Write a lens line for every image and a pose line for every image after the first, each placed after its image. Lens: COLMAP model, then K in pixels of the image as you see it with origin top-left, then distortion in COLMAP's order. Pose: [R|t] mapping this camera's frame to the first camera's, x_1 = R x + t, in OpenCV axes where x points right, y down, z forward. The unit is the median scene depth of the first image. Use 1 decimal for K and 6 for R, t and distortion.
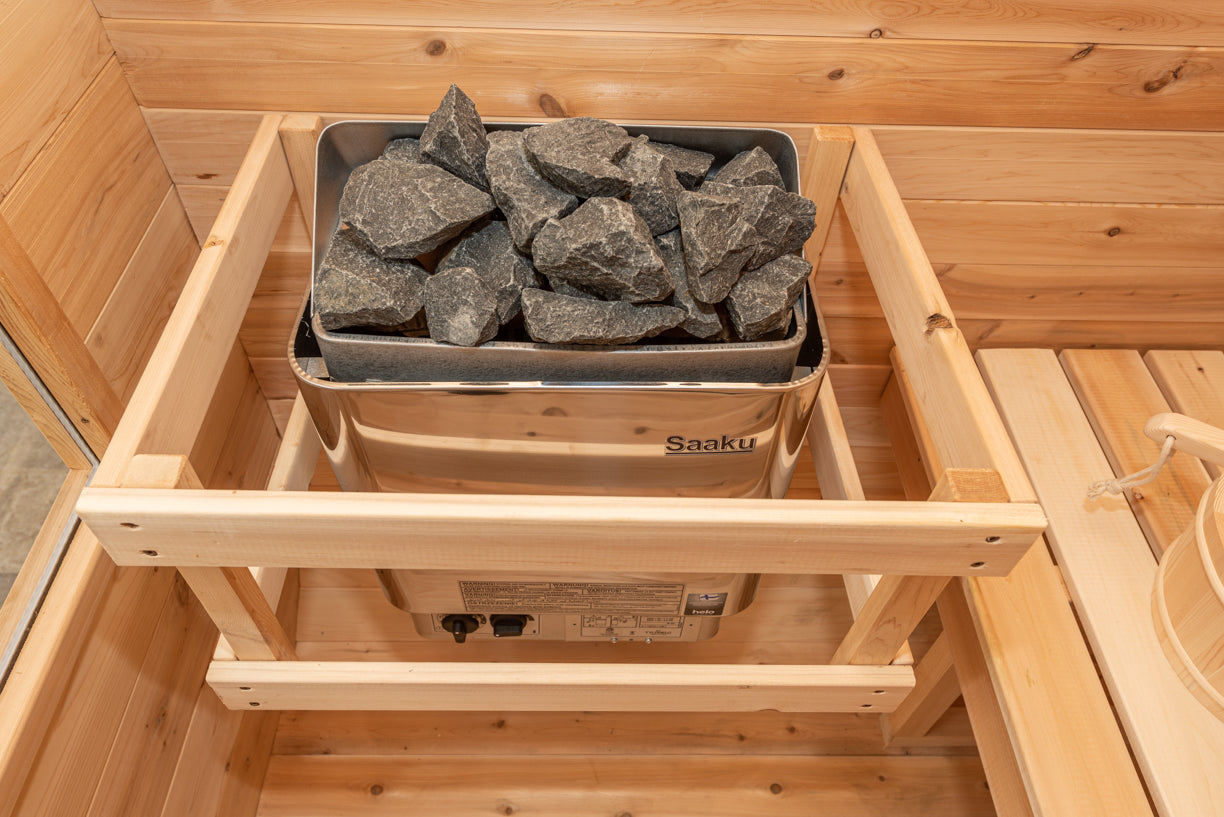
lens RADIAL K [[838.3, 0, 612.0], [0, 838.3, 408.5], [0, 0, 1]] dist [0.003452, 0.000641]
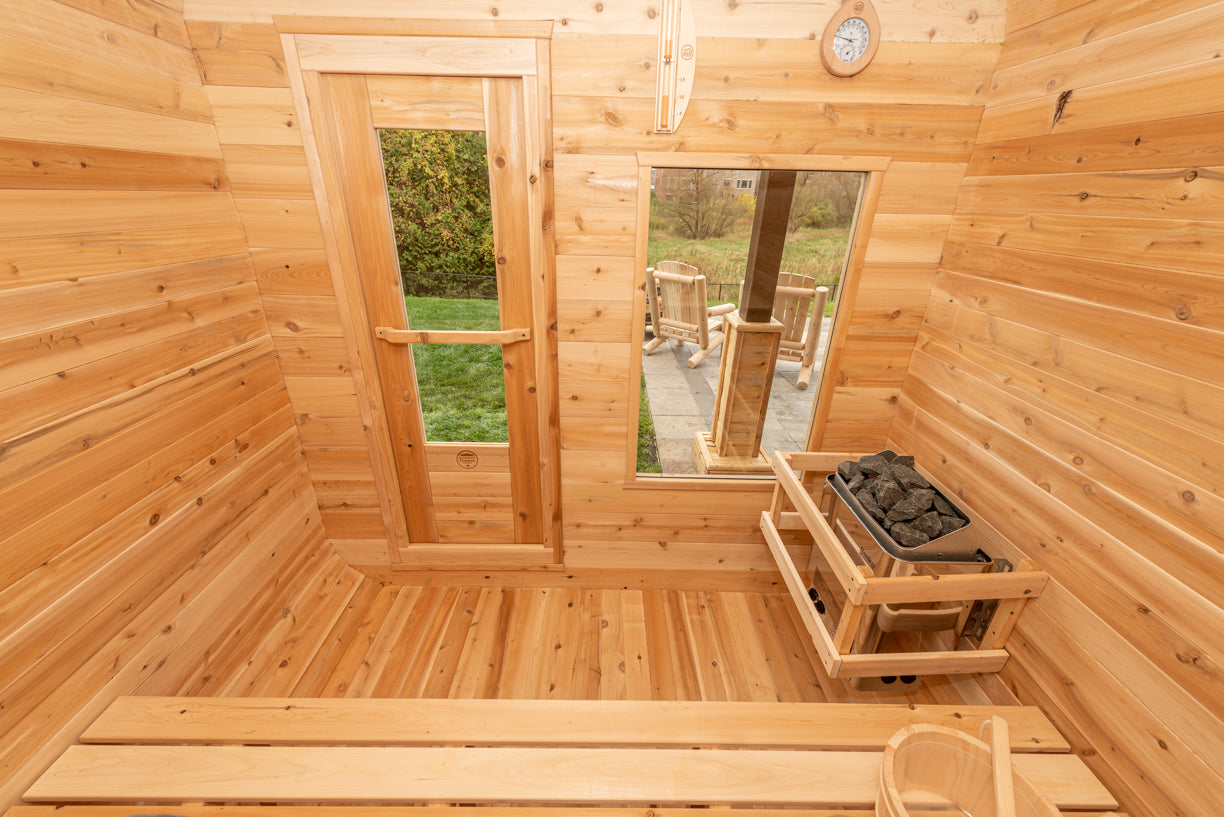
lens RADIAL K [[475.6, 0, 608.6], [0, 475.6, 412.0], [0, 0, 1]] dist [0.011935, -0.004797]
pose [[-0.004972, 0.380655, -0.924704, 1.652744], [-0.777941, 0.579550, 0.242755, 0.045829], [0.628318, 0.720572, 0.293245, -0.617221]]
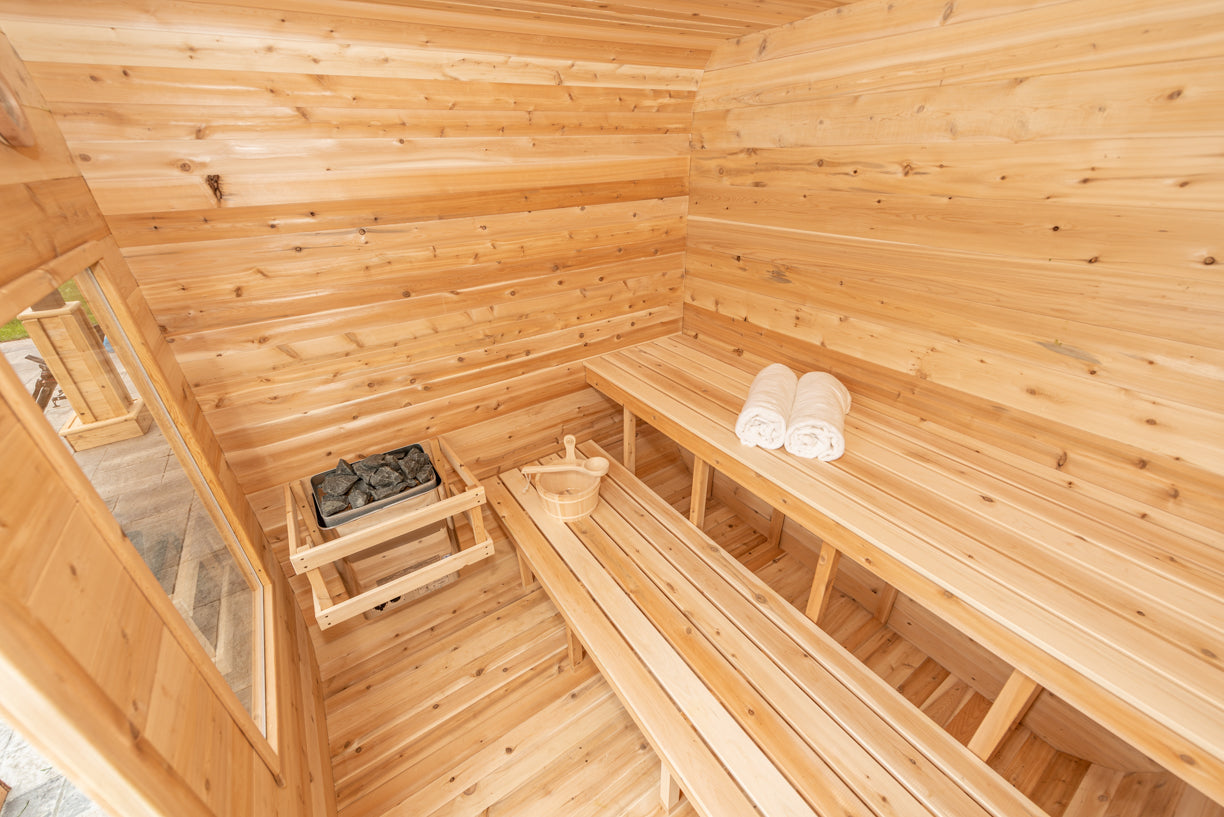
lens RADIAL K [[475.6, 0, 608.6], [0, 475.6, 412.0], [0, 0, 1]] dist [0.011935, -0.004797]
pose [[0.837818, -0.311469, 0.448383, -0.045458], [0.449830, 0.859236, -0.243654, 0.670464], [-0.309376, 0.405834, 0.859991, -1.752091]]
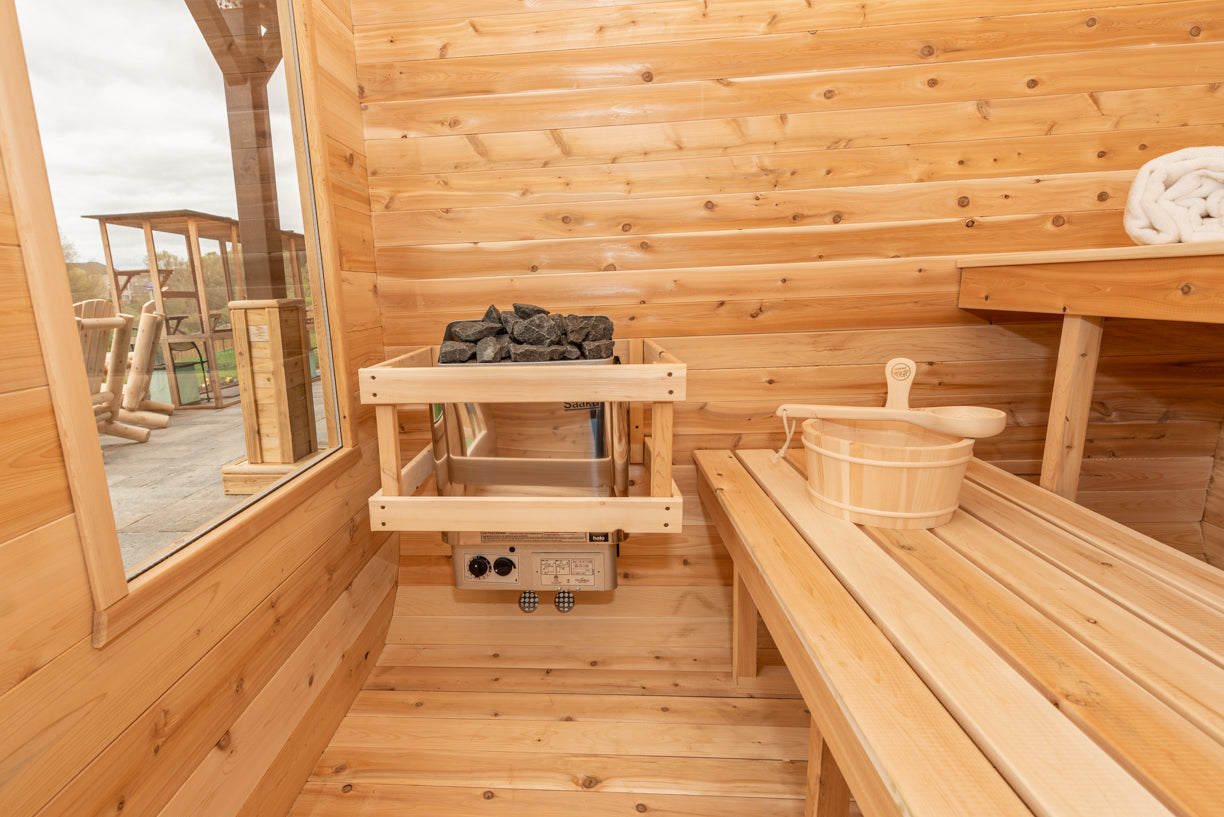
lens RADIAL K [[577.8, 0, 547.2], [0, 577.8, 402.4], [0, 0, 1]] dist [0.011921, -0.004557]
pose [[0.993226, -0.051515, -0.104157, 0.195940], [-0.024742, 0.782044, -0.622732, 1.128229], [0.113535, 0.621090, 0.775472, -0.369452]]
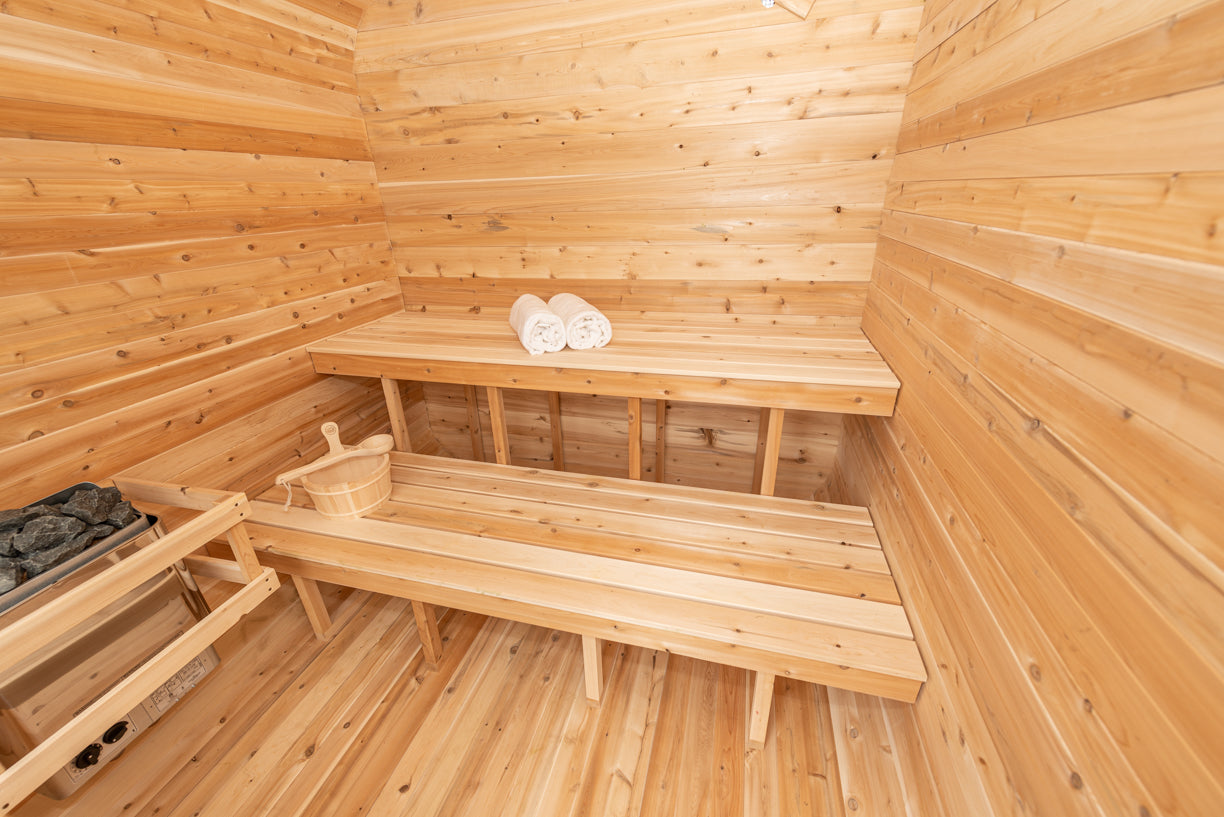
lens RADIAL K [[475.6, 0, 608.6], [0, 475.6, 412.0], [0, 0, 1]] dist [0.011935, -0.004797]
pose [[0.273888, -0.437320, 0.856584, -0.657938], [0.759415, 0.644844, 0.086399, 0.814882], [-0.590147, 0.626840, 0.508722, -1.194324]]
